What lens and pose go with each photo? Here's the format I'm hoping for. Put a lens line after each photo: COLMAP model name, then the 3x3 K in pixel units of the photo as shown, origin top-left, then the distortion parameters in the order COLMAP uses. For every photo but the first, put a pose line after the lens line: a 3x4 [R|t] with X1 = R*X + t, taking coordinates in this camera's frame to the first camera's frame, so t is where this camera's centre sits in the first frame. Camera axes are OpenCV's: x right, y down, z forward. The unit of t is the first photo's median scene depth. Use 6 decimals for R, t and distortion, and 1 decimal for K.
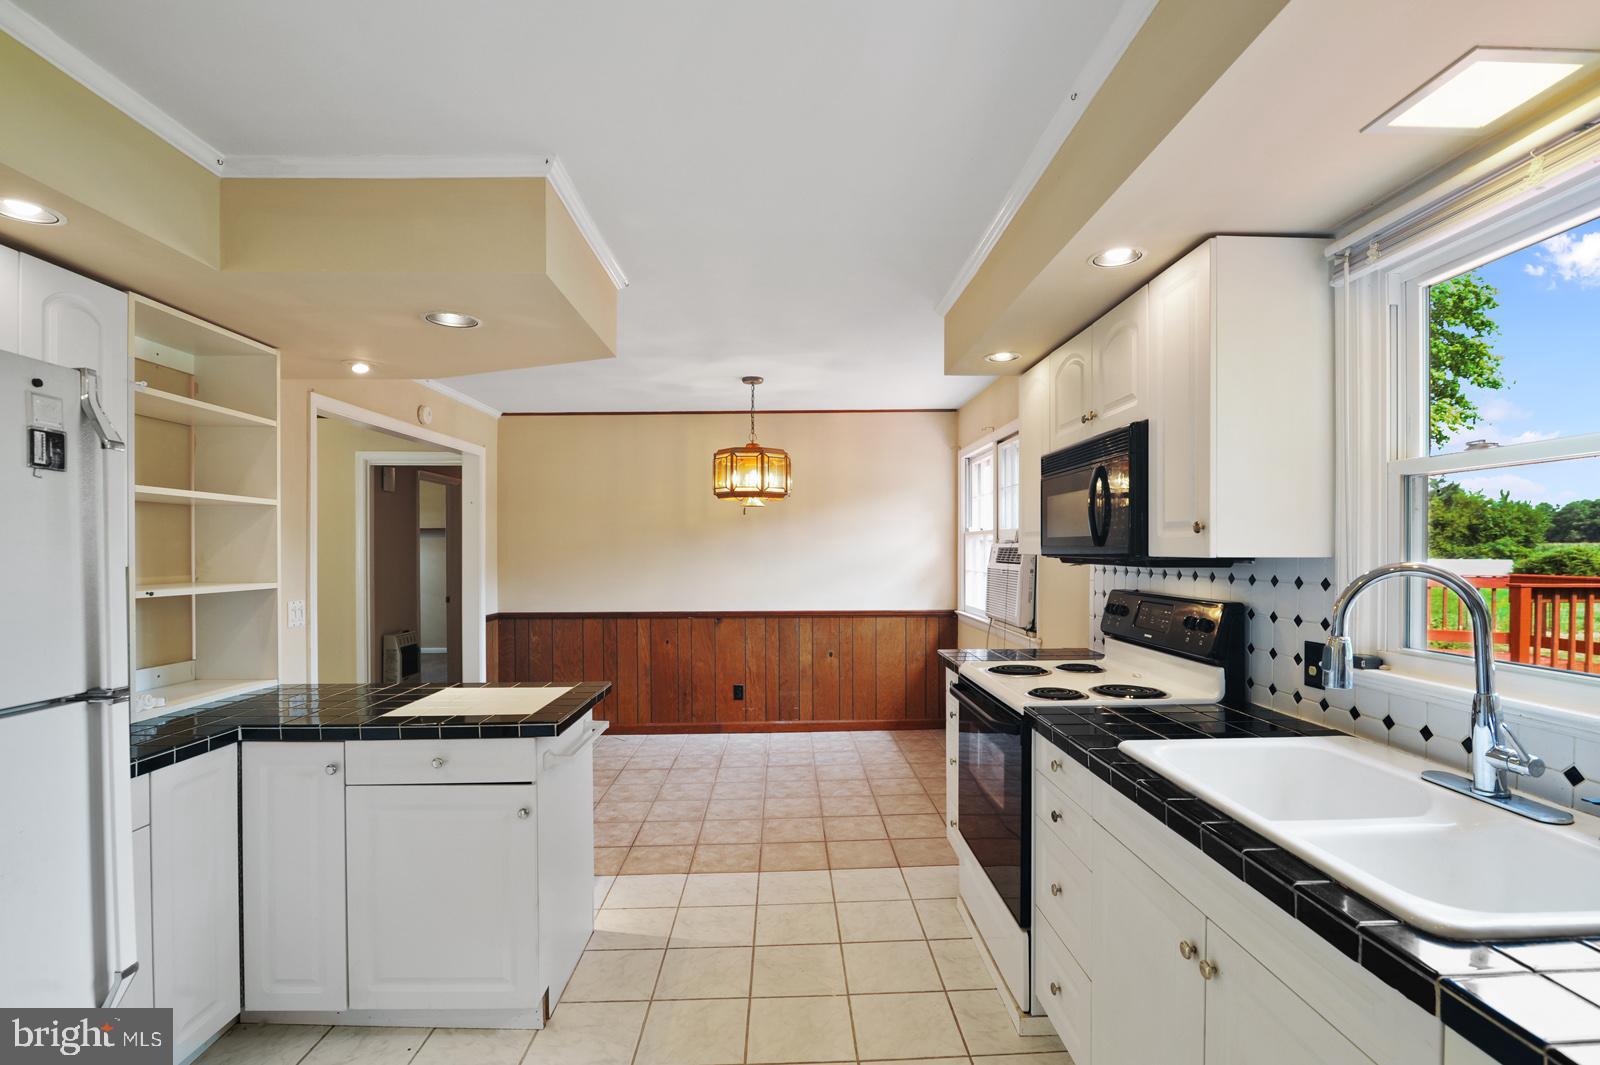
lens RADIAL K [[744.2, 0, 805.7], [0, 744.2, 546.3], [0, 0, 1]] dist [-0.011317, 0.000401]
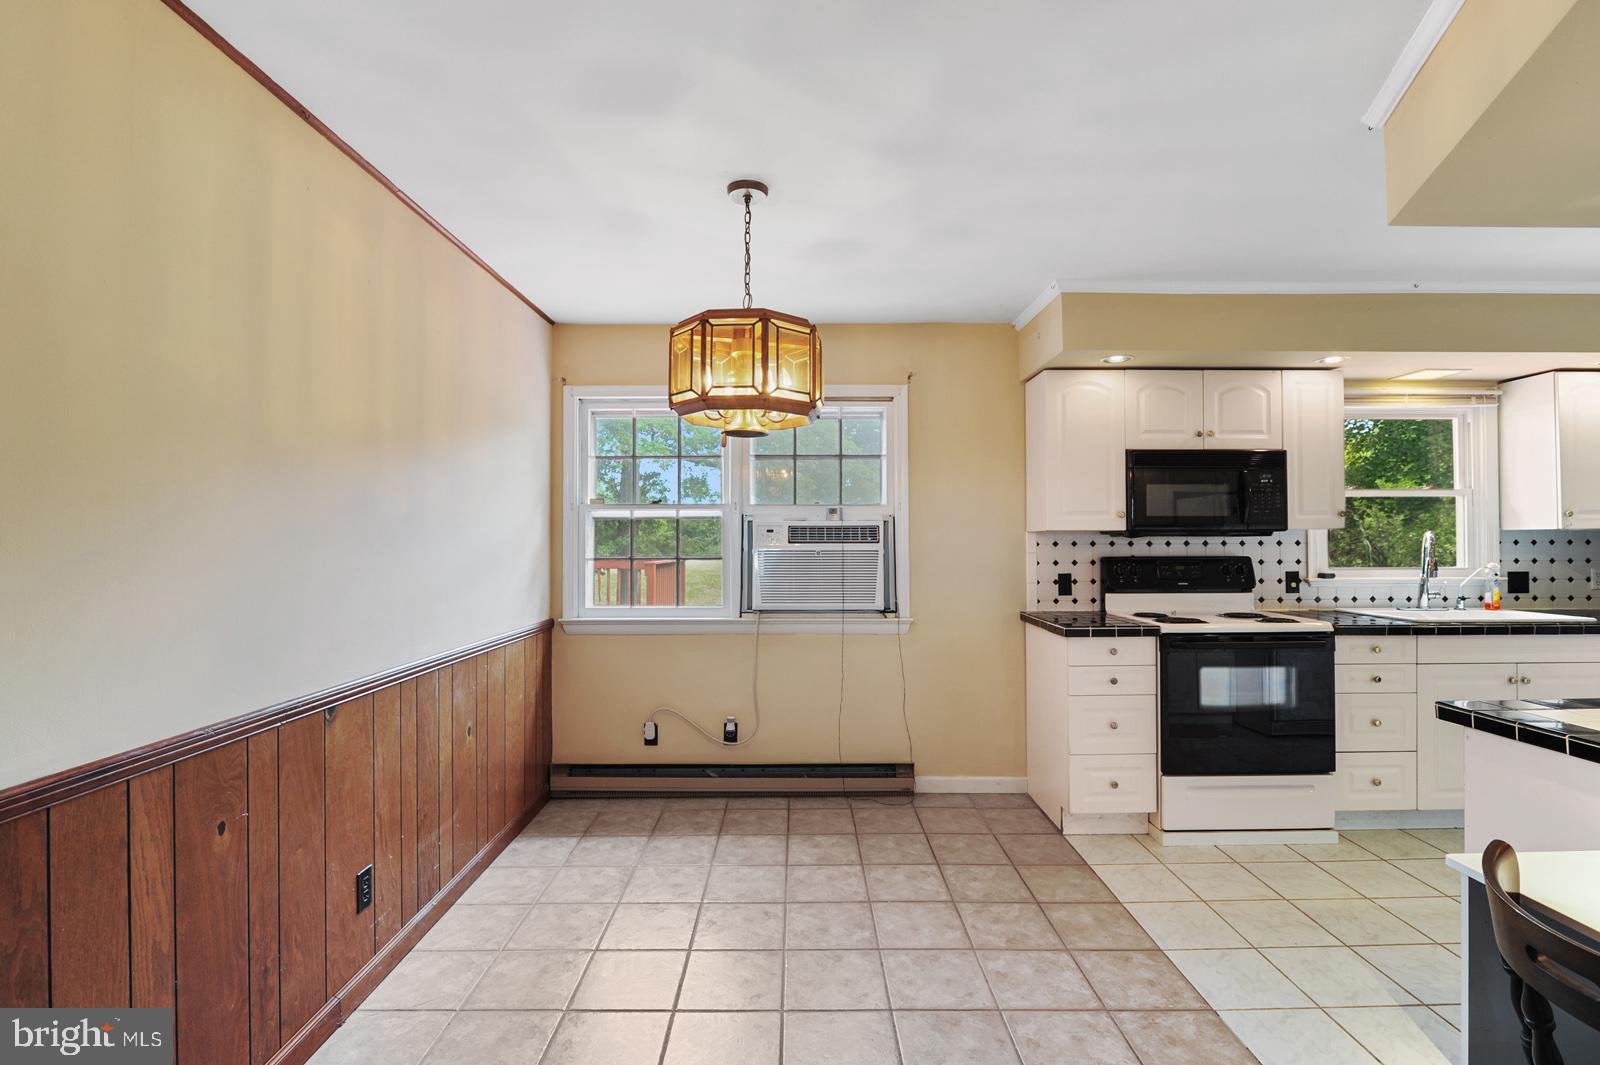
lens RADIAL K [[744.2, 0, 807.7], [0, 744.2, 533.6], [0, 0, 1]] dist [-0.011317, 0.000401]
pose [[0.014417, 0.019618, 0.999704, -0.695545], [-0.002286, 0.999806, -0.019587, 0.033753], [-0.999893, -0.002003, 0.014459, 1.149486]]
